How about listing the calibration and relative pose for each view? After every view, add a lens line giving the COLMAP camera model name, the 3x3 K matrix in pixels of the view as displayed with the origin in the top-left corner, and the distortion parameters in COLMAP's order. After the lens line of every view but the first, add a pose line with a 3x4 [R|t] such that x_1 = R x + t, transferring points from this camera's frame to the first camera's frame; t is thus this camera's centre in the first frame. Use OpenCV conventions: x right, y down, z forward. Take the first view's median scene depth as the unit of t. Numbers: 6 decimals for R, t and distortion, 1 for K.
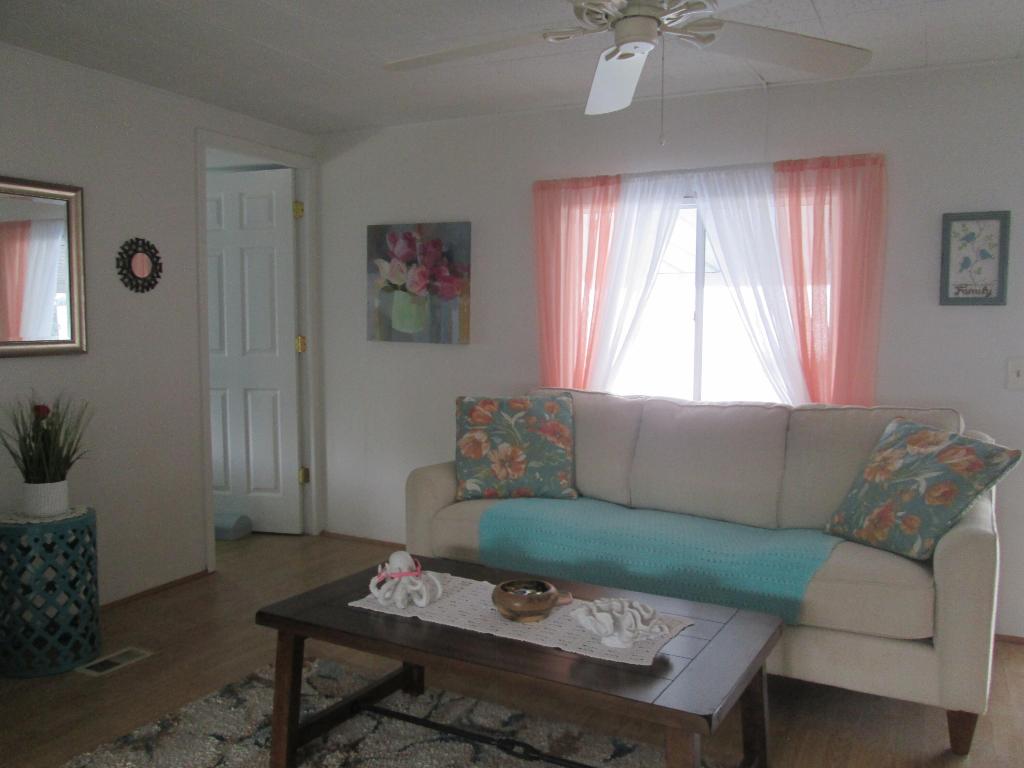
lens RADIAL K [[842.4, 0, 506.1], [0, 842.4, 382.2], [0, 0, 1]] dist [-0.046273, 0.010497]
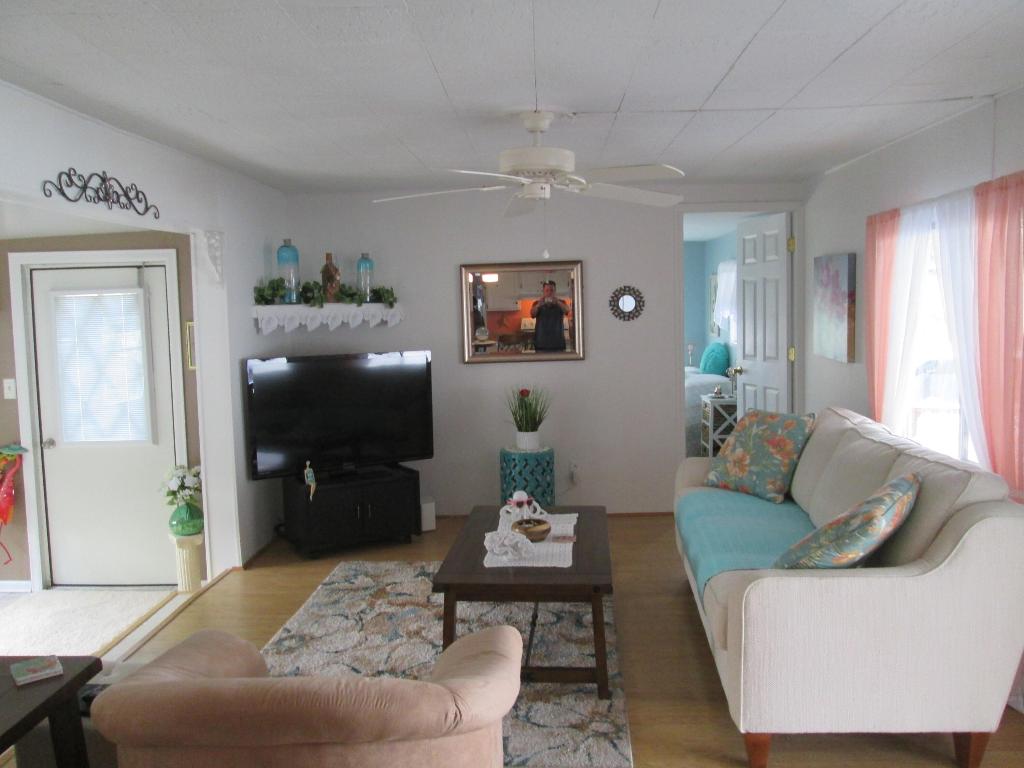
lens RADIAL K [[842.4, 0, 506.1], [0, 842.4, 382.2], [0, 0, 1]] dist [-0.046273, 0.010497]
pose [[0.422629, 0.070279, -0.903574, 0.905009], [-0.042860, 0.997423, 0.057532, -0.076501], [0.905289, 0.014412, 0.424552, 0.143576]]
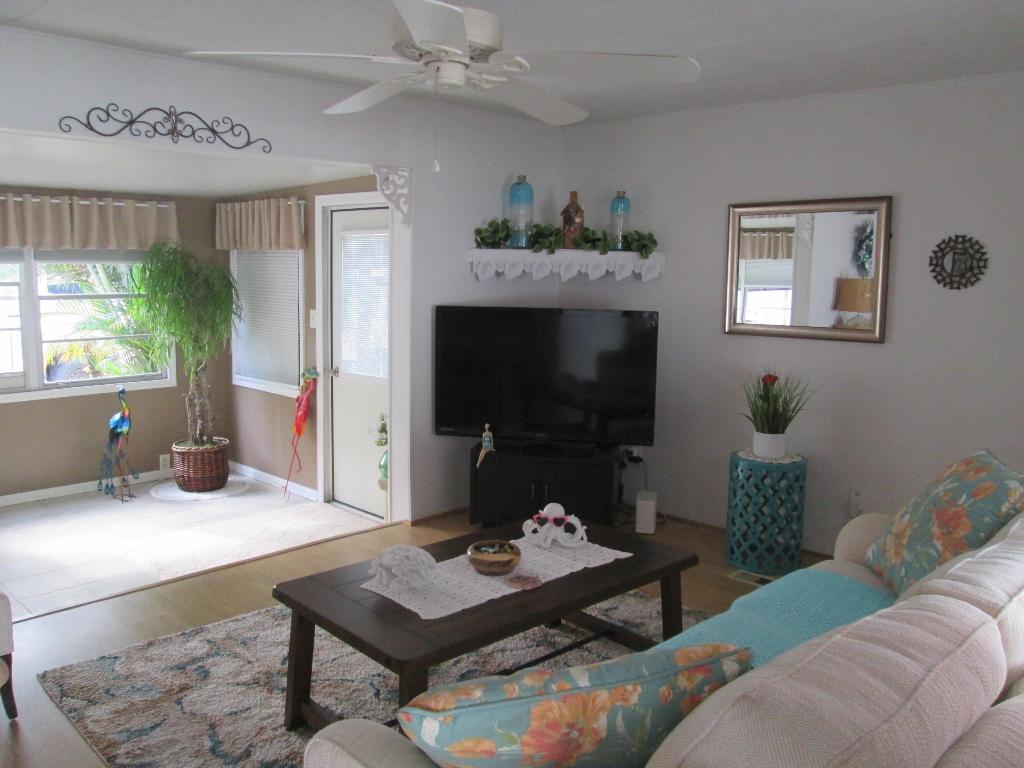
lens RADIAL K [[842.4, 0, 506.1], [0, 842.4, 382.2], [0, 0, 1]] dist [-0.046273, 0.010497]
pose [[-0.282865, 0.123643, -0.951157, 0.695958], [-0.086942, 0.984269, 0.153803, -0.107534], [0.955211, 0.126201, -0.267666, 0.787751]]
